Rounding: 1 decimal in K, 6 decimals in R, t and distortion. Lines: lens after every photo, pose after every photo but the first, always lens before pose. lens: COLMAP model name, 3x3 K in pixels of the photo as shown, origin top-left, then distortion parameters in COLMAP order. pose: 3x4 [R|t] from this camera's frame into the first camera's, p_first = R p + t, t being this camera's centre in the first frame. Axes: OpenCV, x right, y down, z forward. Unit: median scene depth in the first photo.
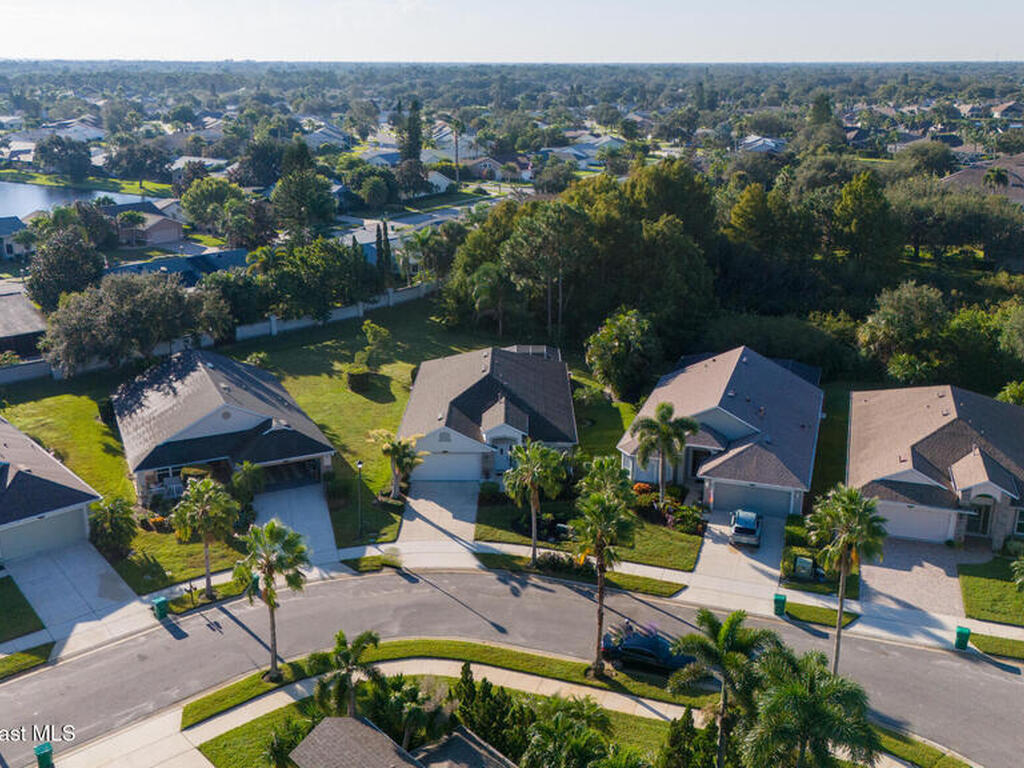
lens RADIAL K [[987.6, 0, 516.0], [0, 987.6, 377.5], [0, 0, 1]] dist [0.058554, 0.000000]
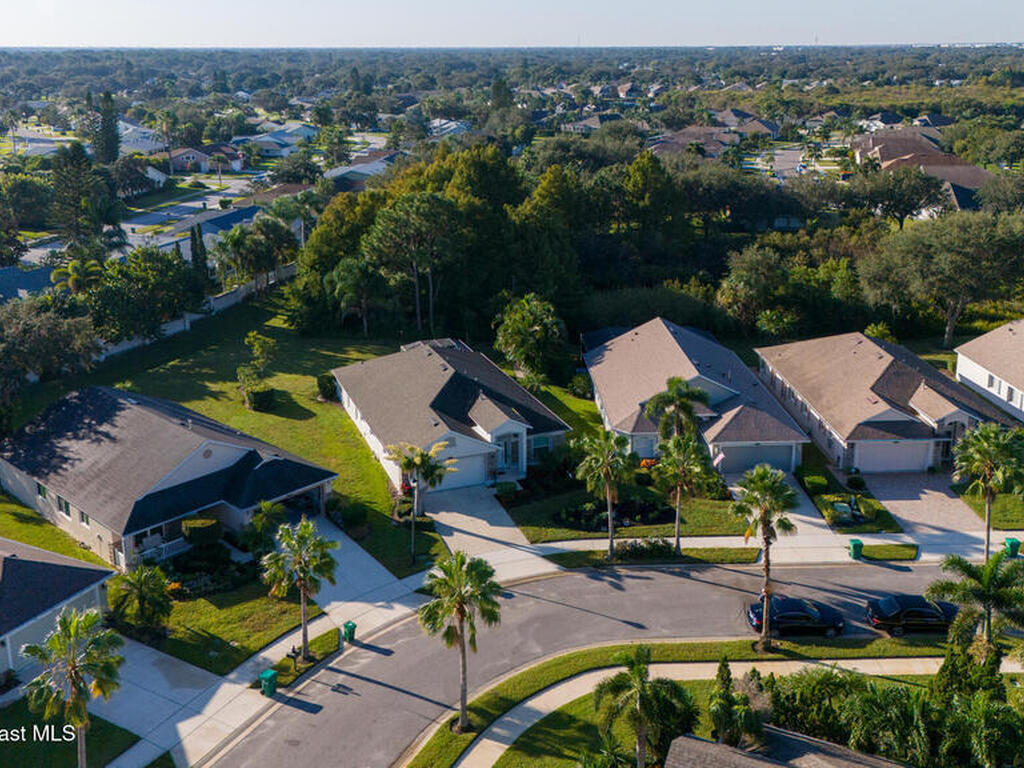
lens RADIAL K [[987.6, 0, 519.7], [0, 987.6, 376.1], [0, 0, 1]] dist [0.058554, 0.000000]
pose [[0.930868, -0.120777, 0.344816, -0.336702], [0.116731, 0.992630, 0.032555, -0.026110], [-0.346206, 0.009946, 0.938106, 0.099928]]
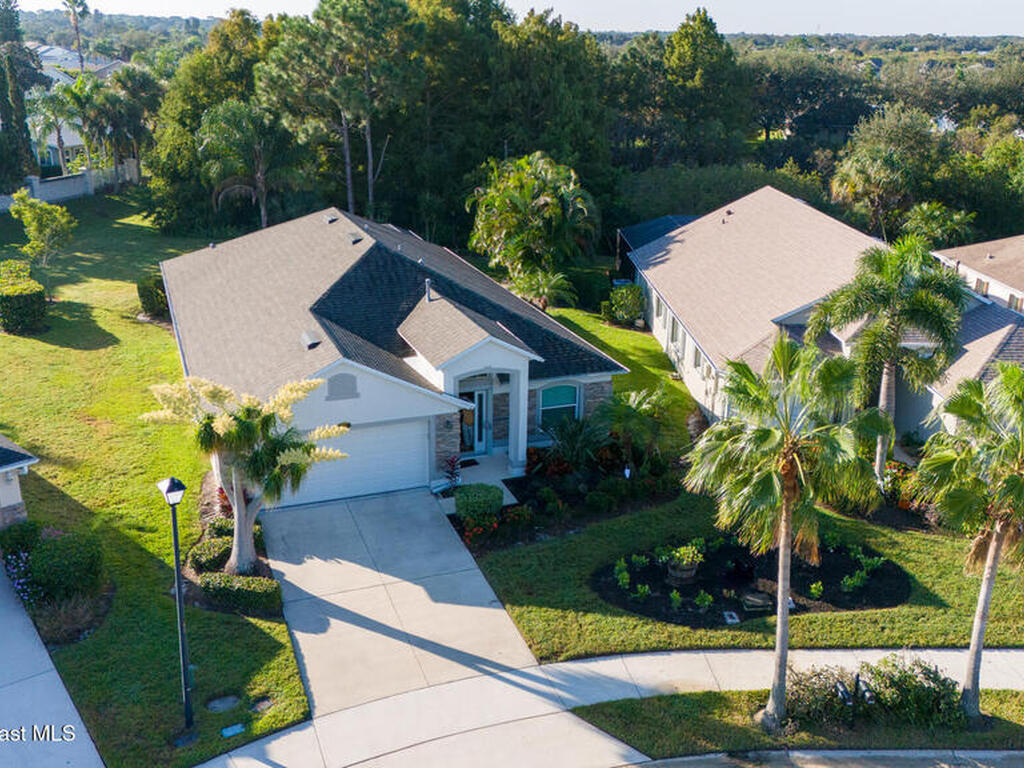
lens RADIAL K [[987.6, 0, 509.4], [0, 987.6, 394.5], [0, 0, 1]] dist [0.058554, 0.000000]
pose [[0.933317, -0.110237, 0.341712, -0.147954], [0.094048, 0.993531, 0.063642, 0.046193], [-0.346517, -0.027261, 0.937647, 0.636588]]
